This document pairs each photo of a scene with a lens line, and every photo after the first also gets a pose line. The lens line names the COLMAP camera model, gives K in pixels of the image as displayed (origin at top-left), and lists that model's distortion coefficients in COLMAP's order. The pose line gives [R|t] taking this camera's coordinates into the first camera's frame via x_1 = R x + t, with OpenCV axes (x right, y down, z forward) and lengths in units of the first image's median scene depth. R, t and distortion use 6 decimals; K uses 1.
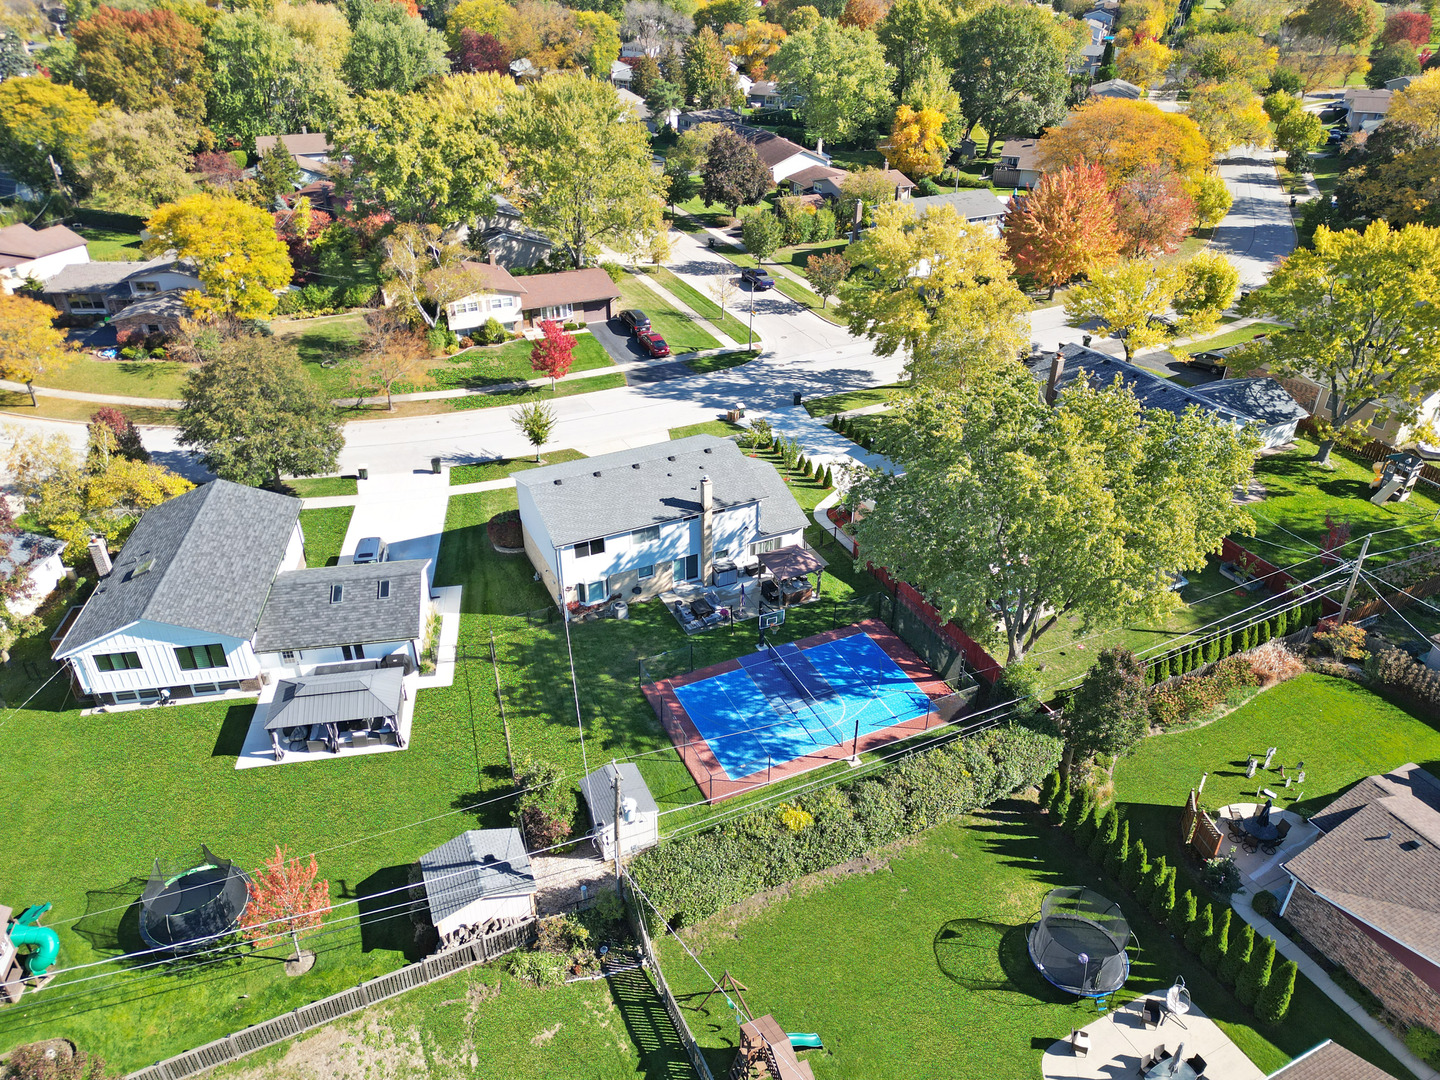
lens RADIAL K [[1002.5, 0, 713.5], [0, 1002.5, 541.8], [0, 0, 1]] dist [0.048878, -0.048945]
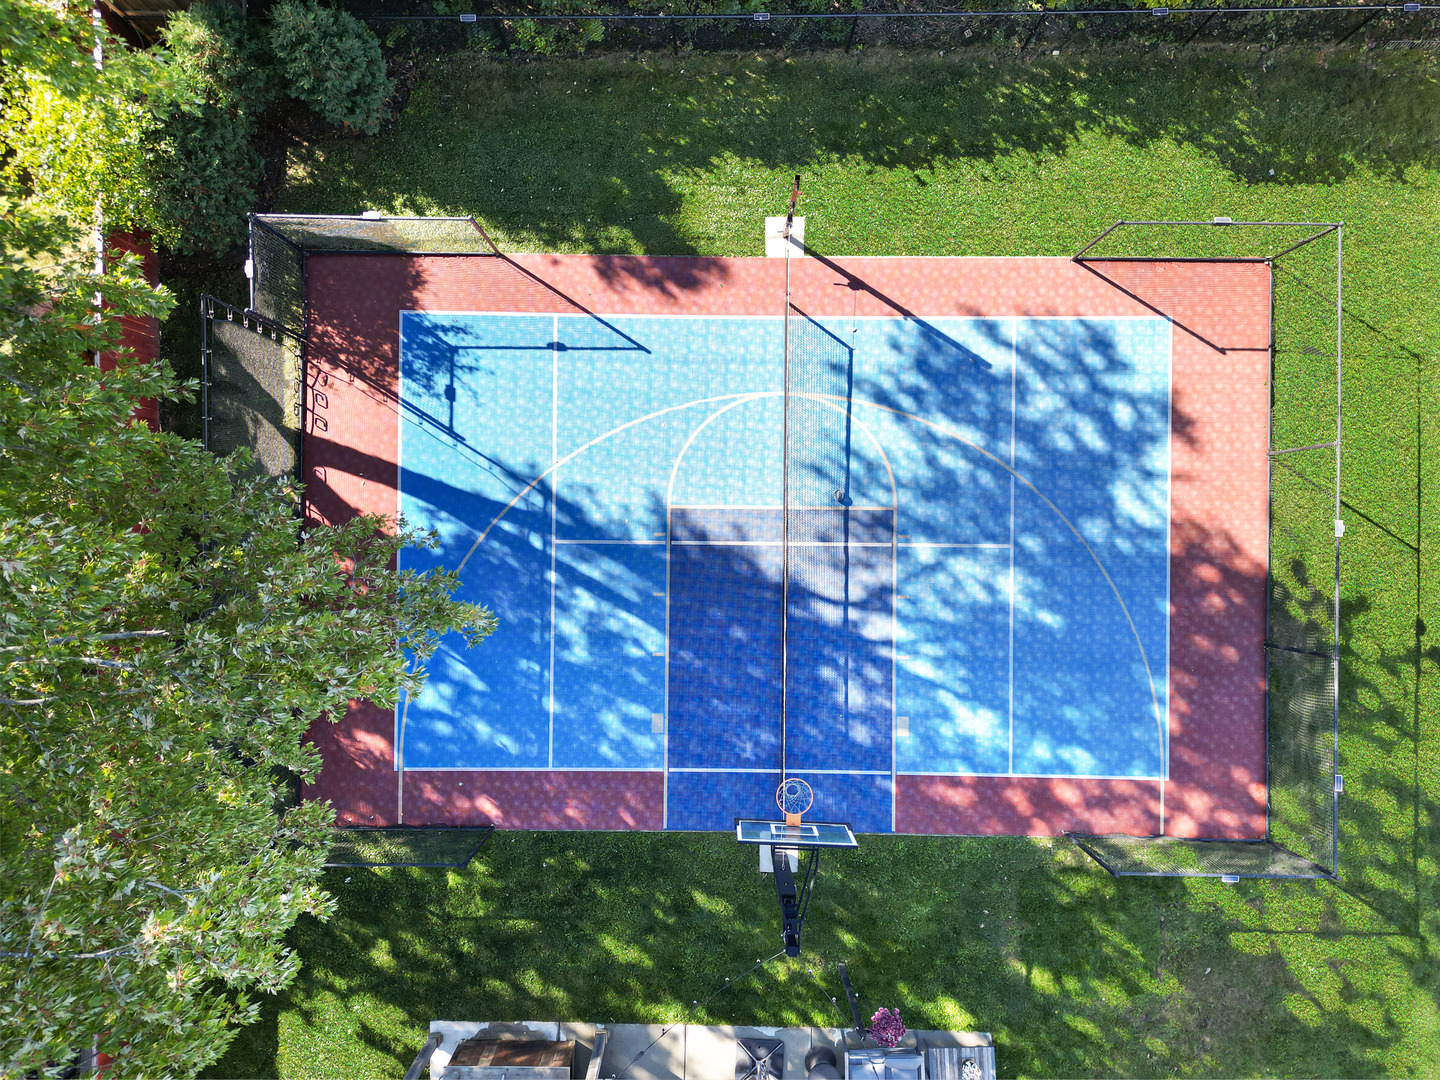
lens RADIAL K [[1002.5, 0, 713.5], [0, 1002.5, 541.8], [0, 0, 1]] dist [0.048878, -0.048945]
pose [[-0.899443, -0.437037, -0.000793, 0.091947], [0.235097, -0.485370, 0.842107, -0.089588], [-0.368417, 0.757241, 0.539309, 0.730395]]
